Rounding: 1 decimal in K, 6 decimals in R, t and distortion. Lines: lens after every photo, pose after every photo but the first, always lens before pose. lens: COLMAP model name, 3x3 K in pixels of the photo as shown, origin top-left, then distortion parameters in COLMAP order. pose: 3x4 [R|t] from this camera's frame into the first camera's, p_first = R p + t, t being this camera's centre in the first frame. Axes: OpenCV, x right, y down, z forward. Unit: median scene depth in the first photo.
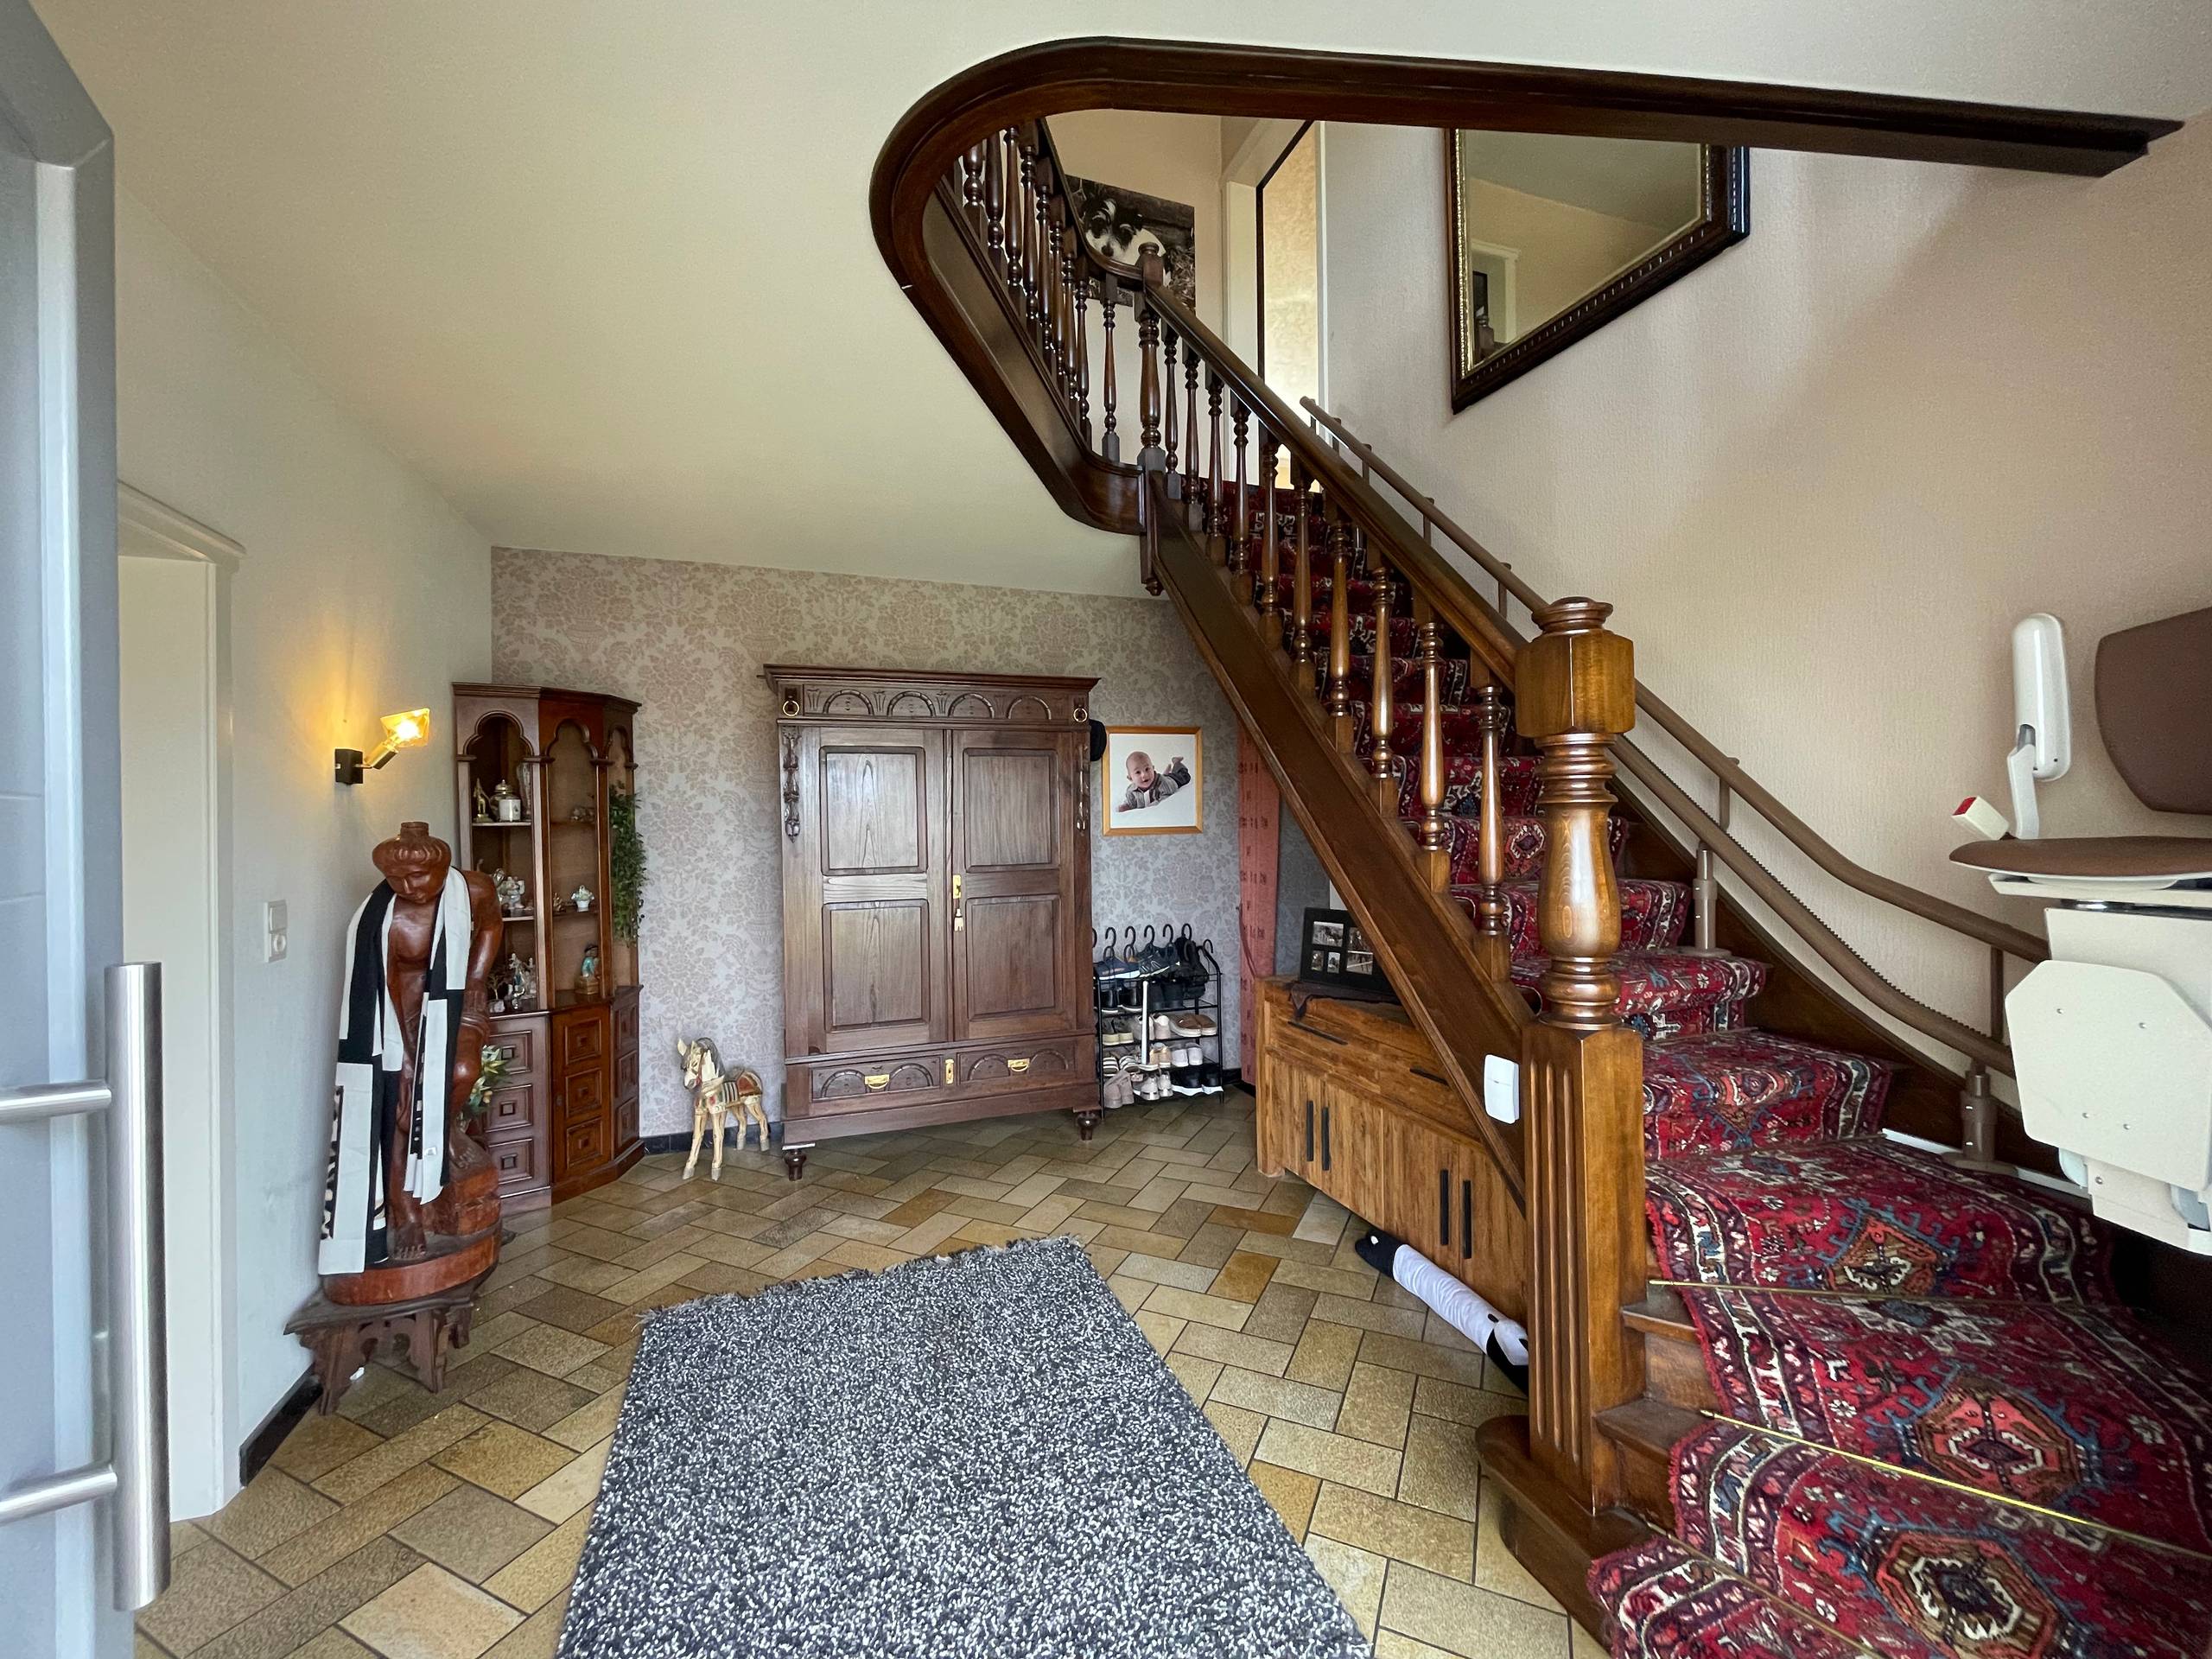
lens RADIAL K [[884.9, 0, 1109.8], [0, 884.9, 822.7], [0, 0, 1]] dist [0.000866, -0.000149]
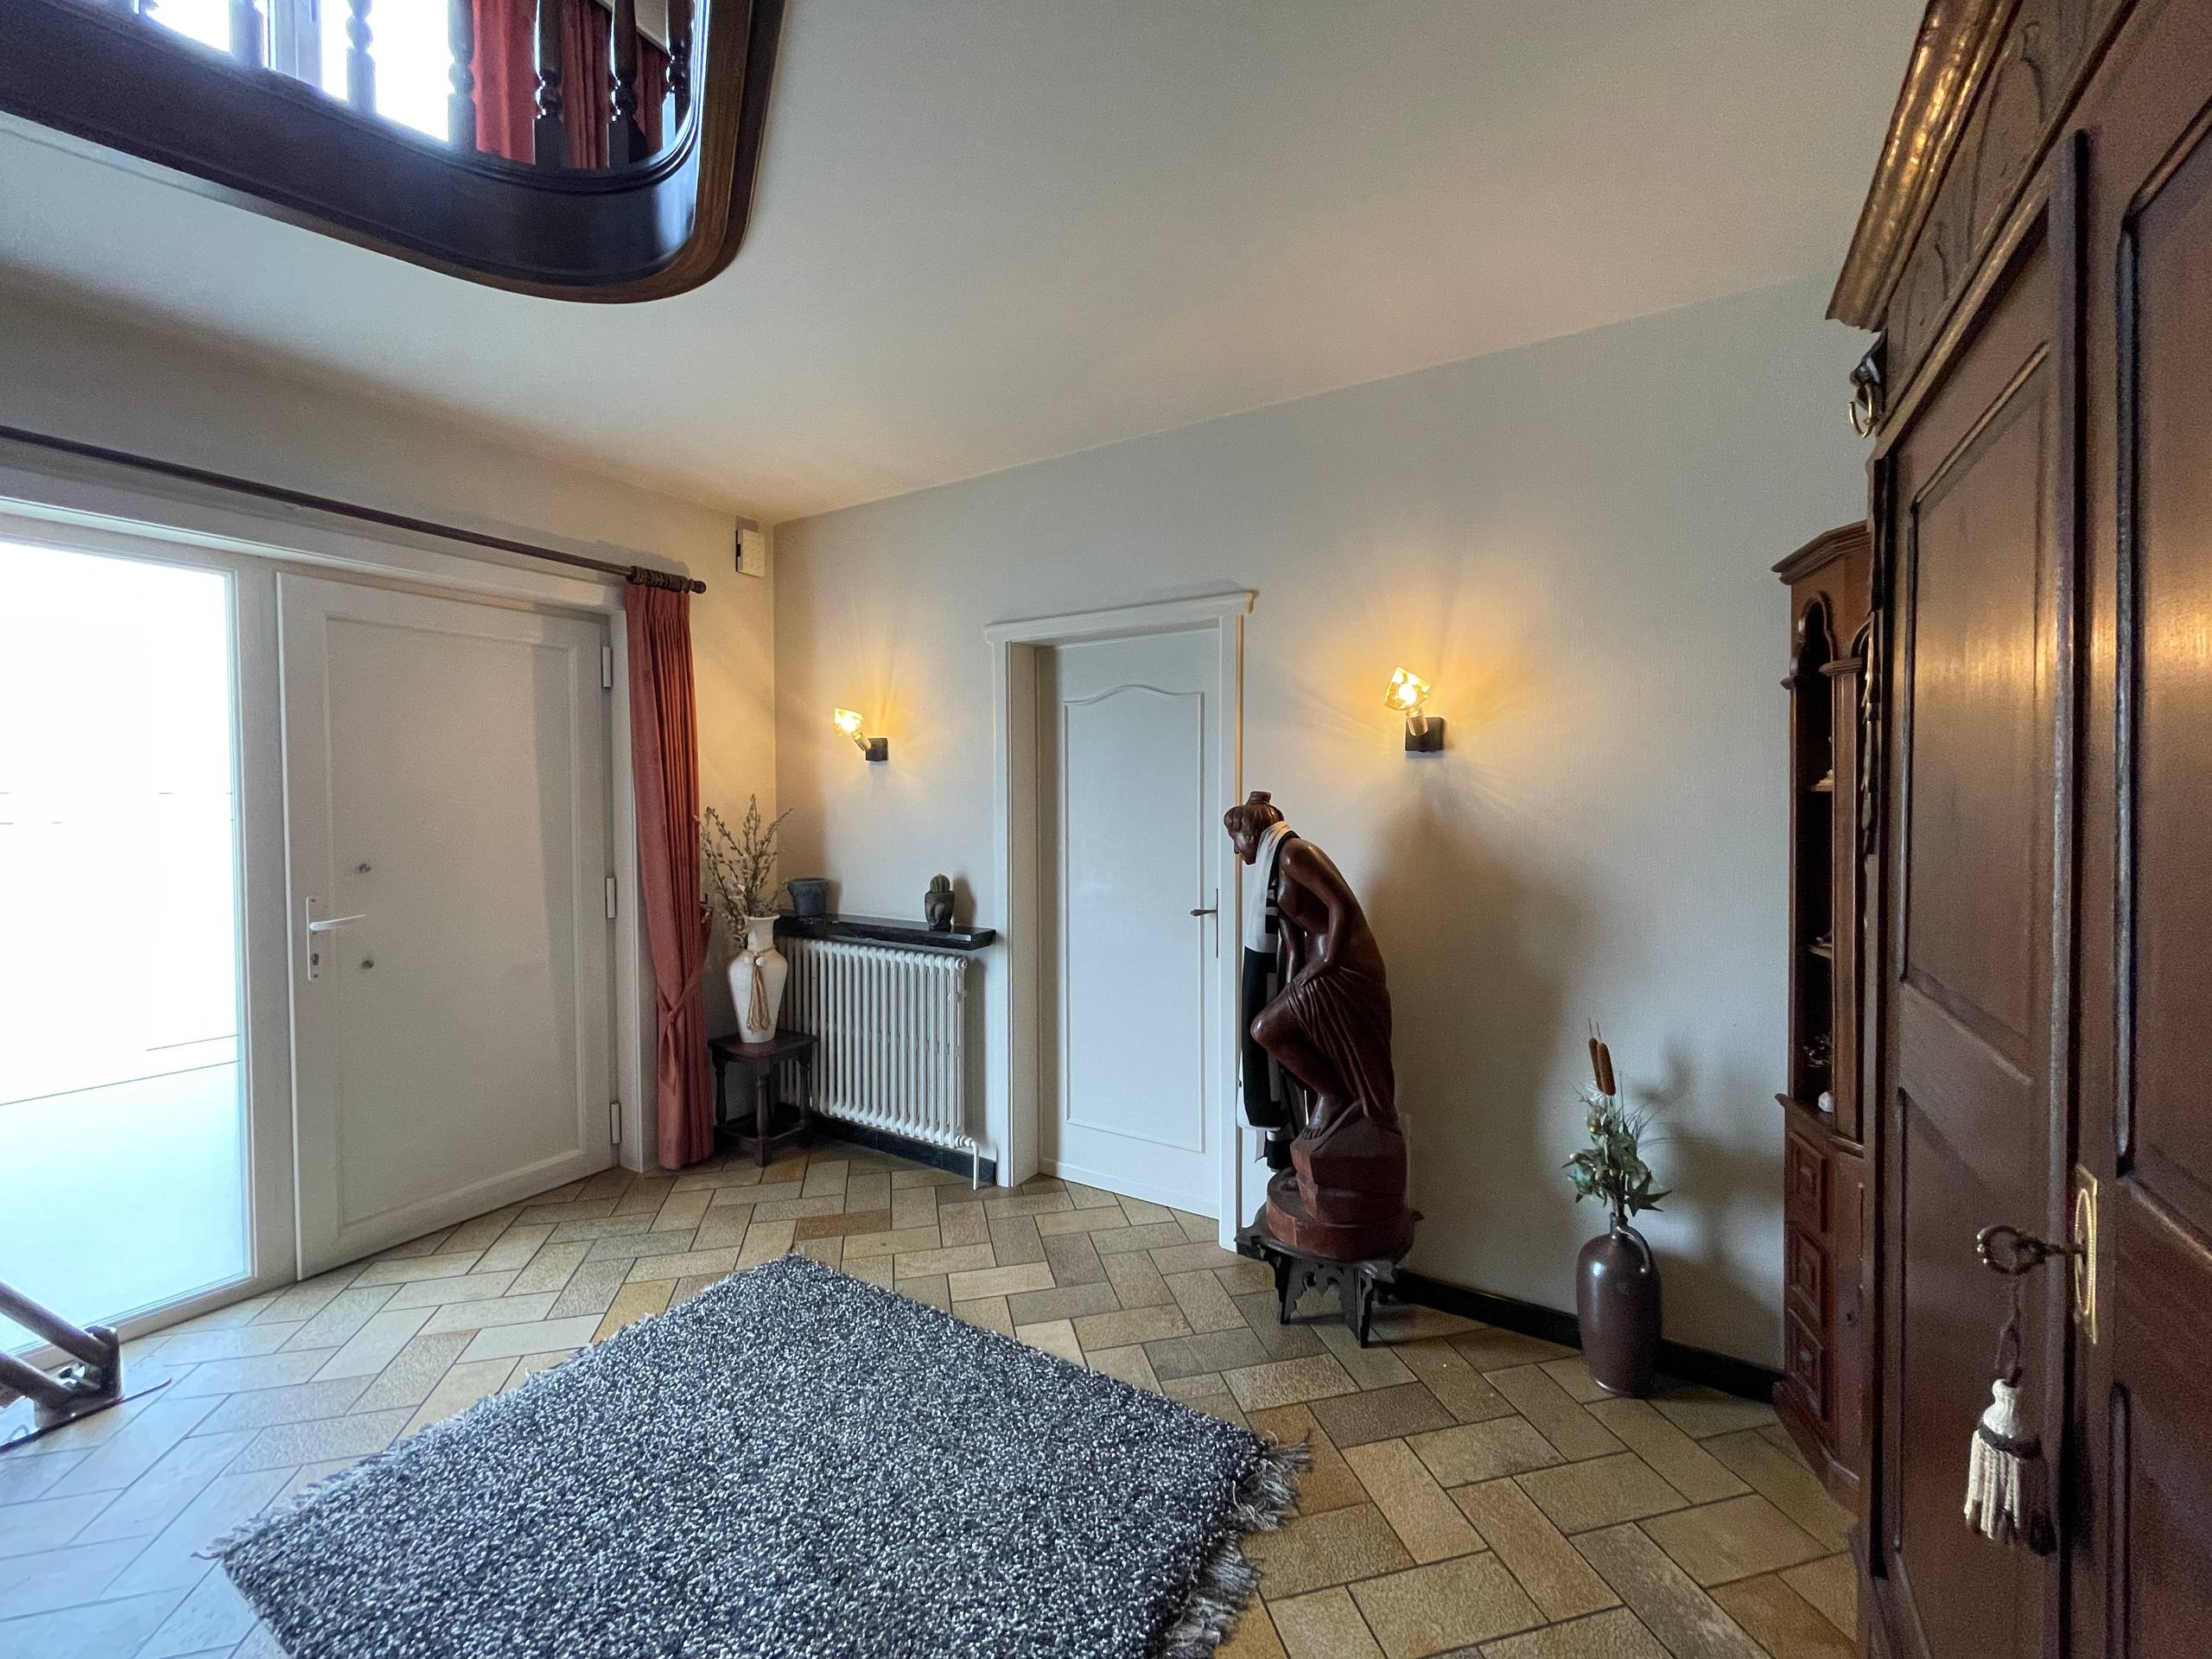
lens RADIAL K [[884.9, 0, 1122.1], [0, 884.9, 813.4], [0, 0, 1]] dist [0.000866, -0.000149]
pose [[-0.777687, 0.021424, -0.628287, 0.070153], [0.008637, 0.999689, 0.023396, -0.010200], [0.628593, 0.012768, -0.777630, 1.966264]]
